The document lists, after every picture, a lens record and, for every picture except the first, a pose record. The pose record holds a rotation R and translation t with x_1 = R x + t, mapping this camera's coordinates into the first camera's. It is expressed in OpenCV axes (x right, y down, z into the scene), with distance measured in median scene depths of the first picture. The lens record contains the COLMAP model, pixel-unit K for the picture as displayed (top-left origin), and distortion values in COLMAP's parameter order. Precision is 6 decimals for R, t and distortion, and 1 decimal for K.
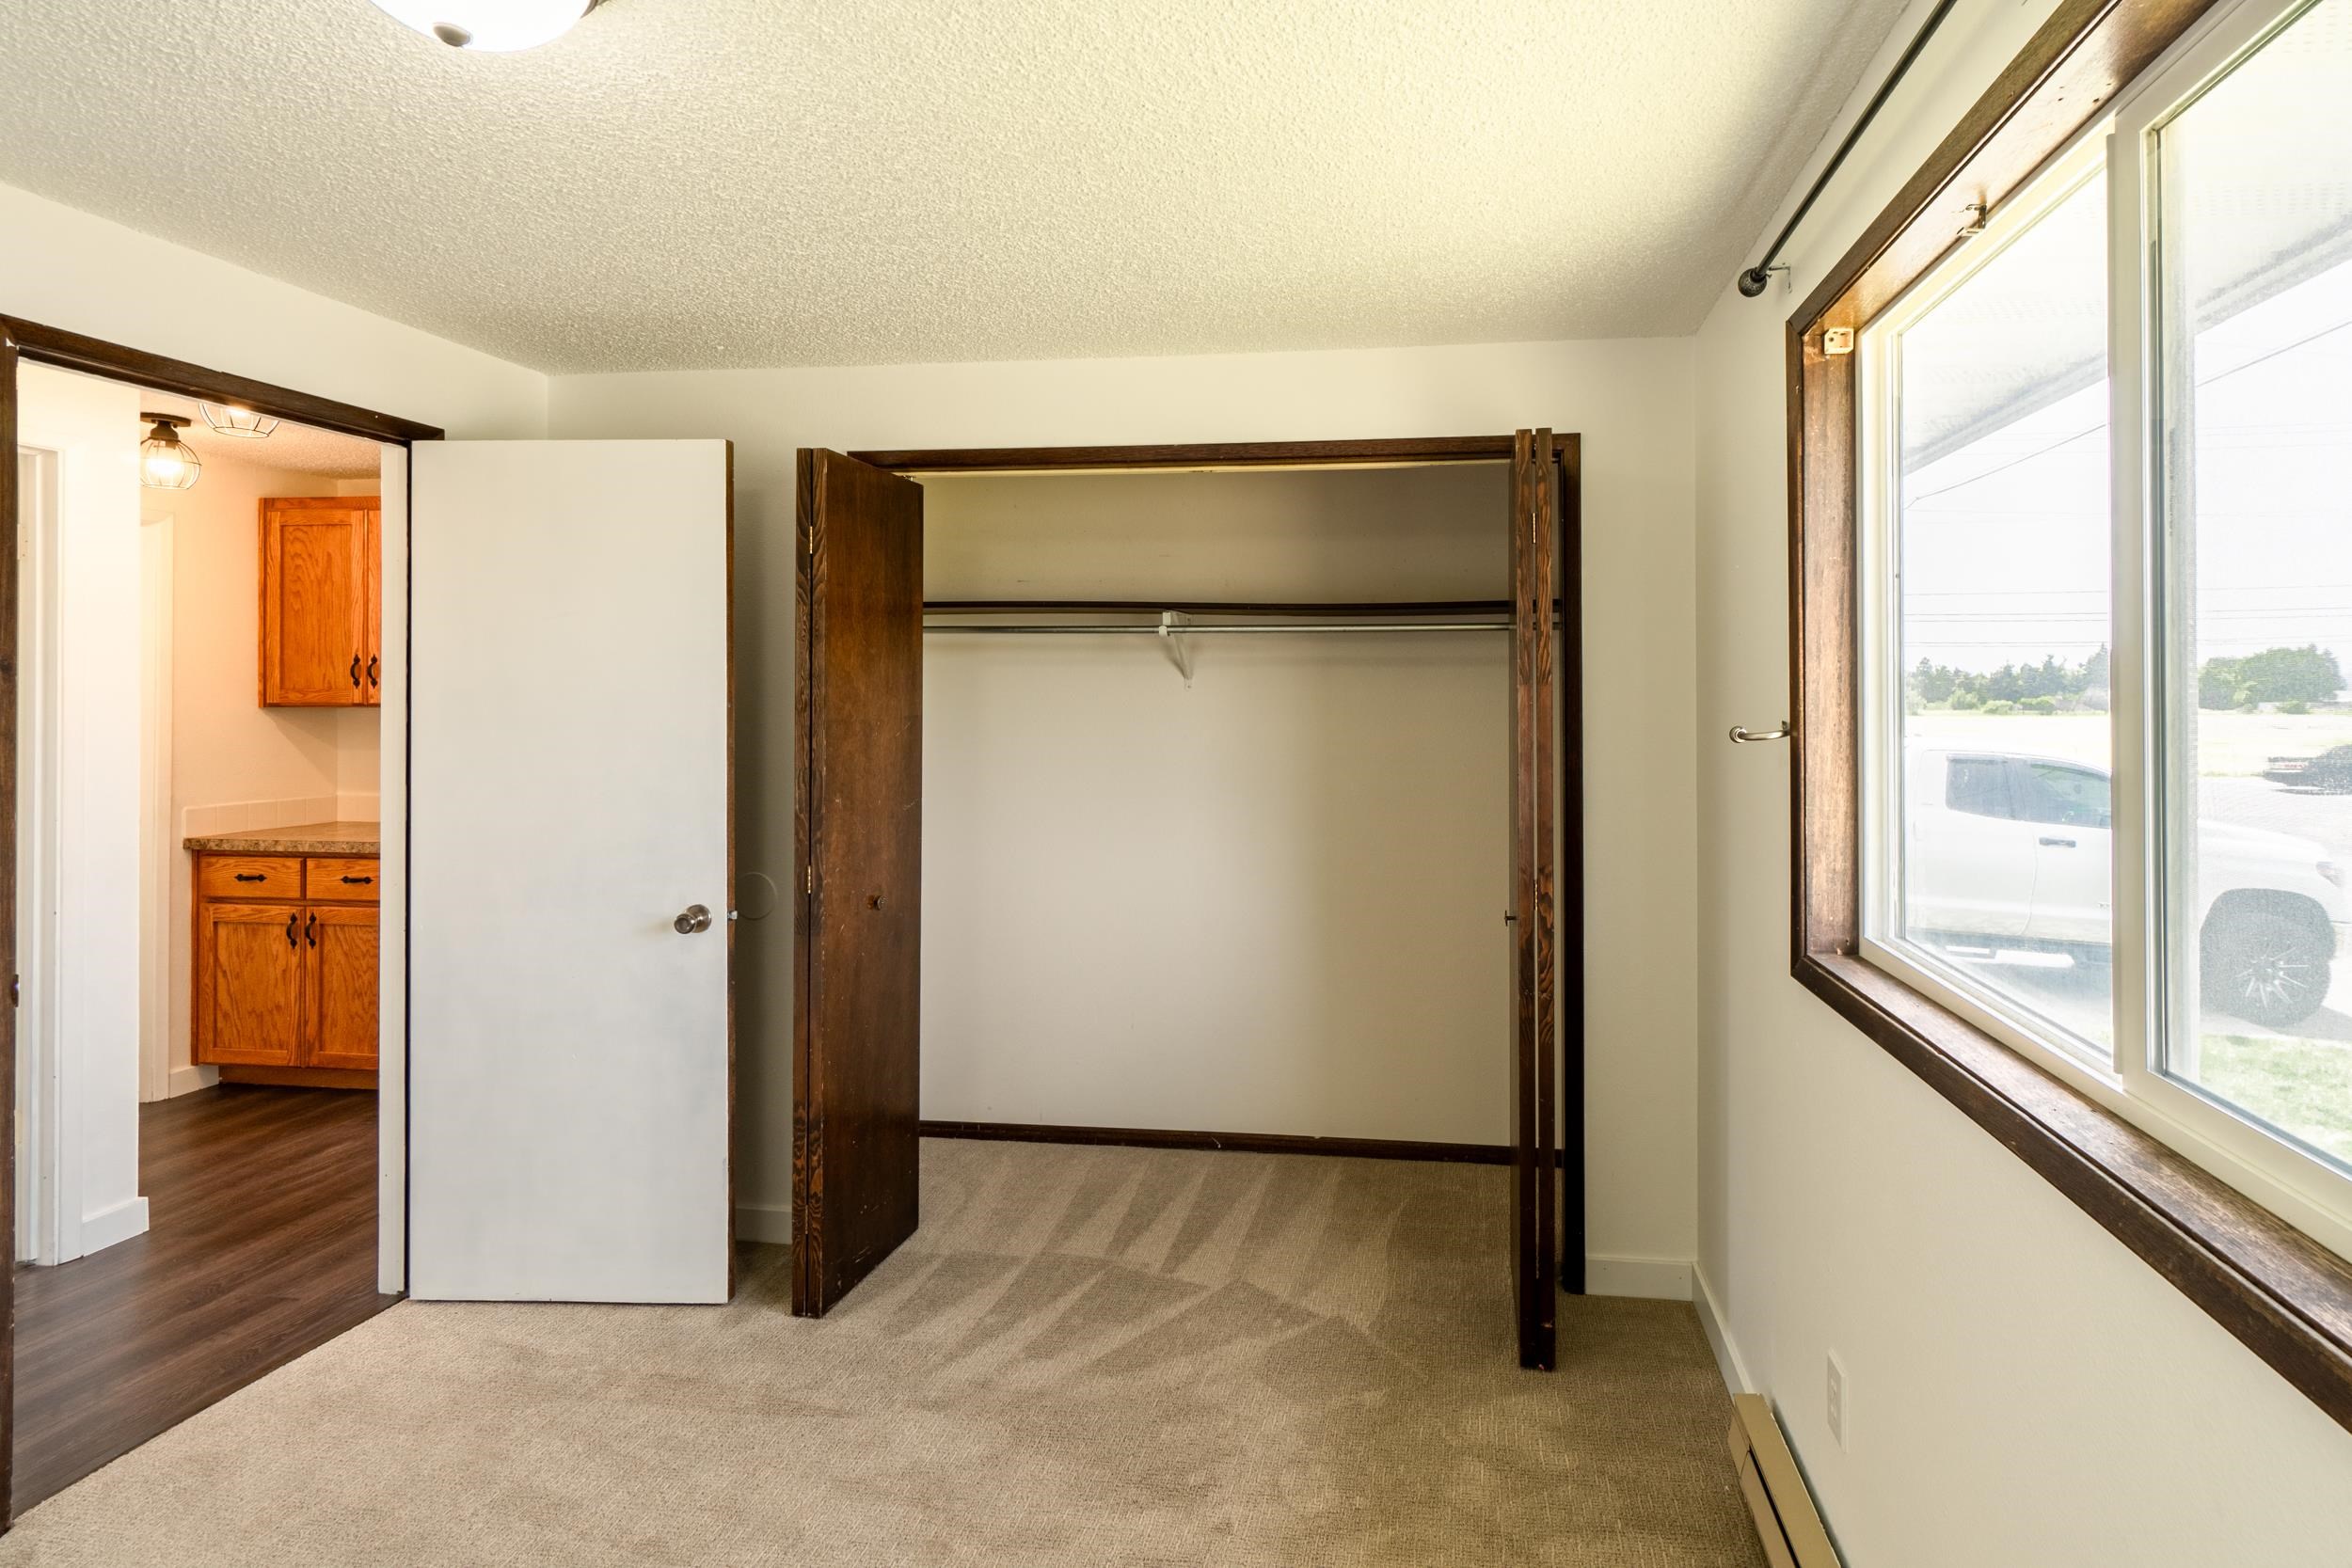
lens RADIAL K [[1058.3, 0, 1237.2], [0, 1058.3, 717.1], [0, 0, 1]] dist [0.000783, -0.000703]
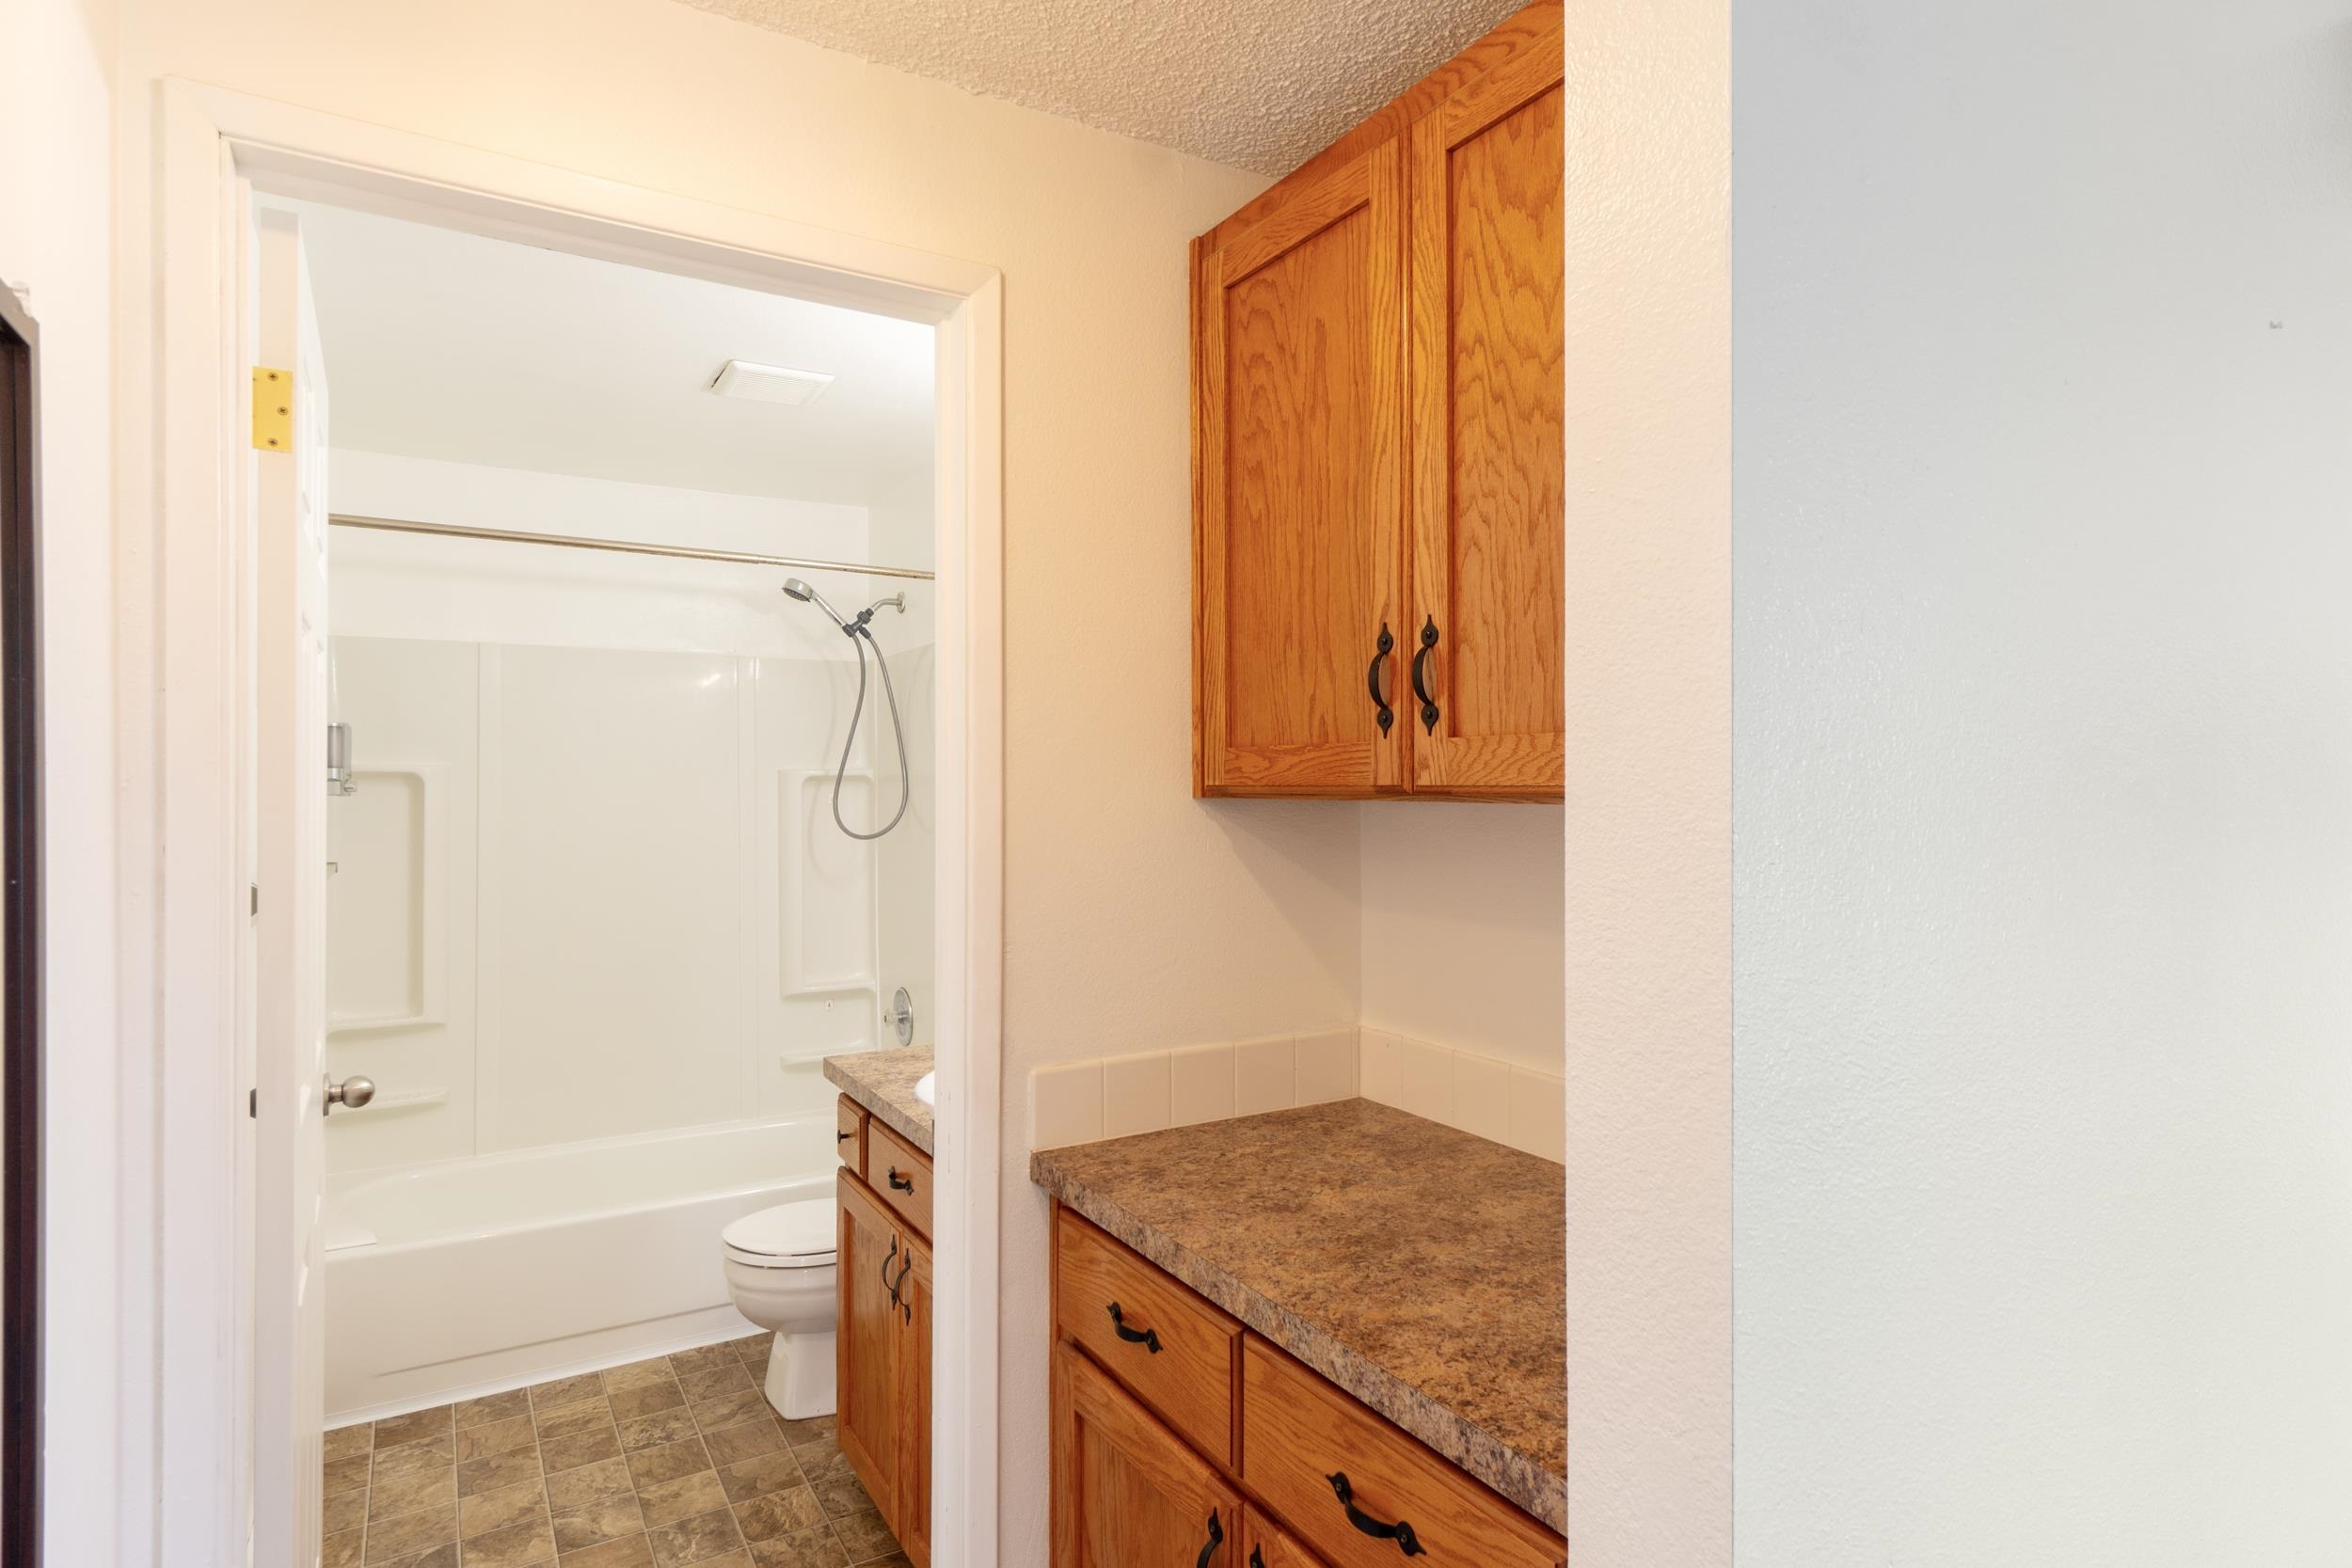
lens RADIAL K [[1255.2, 0, 1176.6], [0, 1255.2, 785.3], [0, 0, 1]] dist [-0.002554, -0.000404]
pose [[0.620587, -0.001898, -0.784136, -0.582903], [0.006138, 0.999978, 0.002437, -0.014624], [0.784114, -0.006325, 0.620585, 0.724468]]
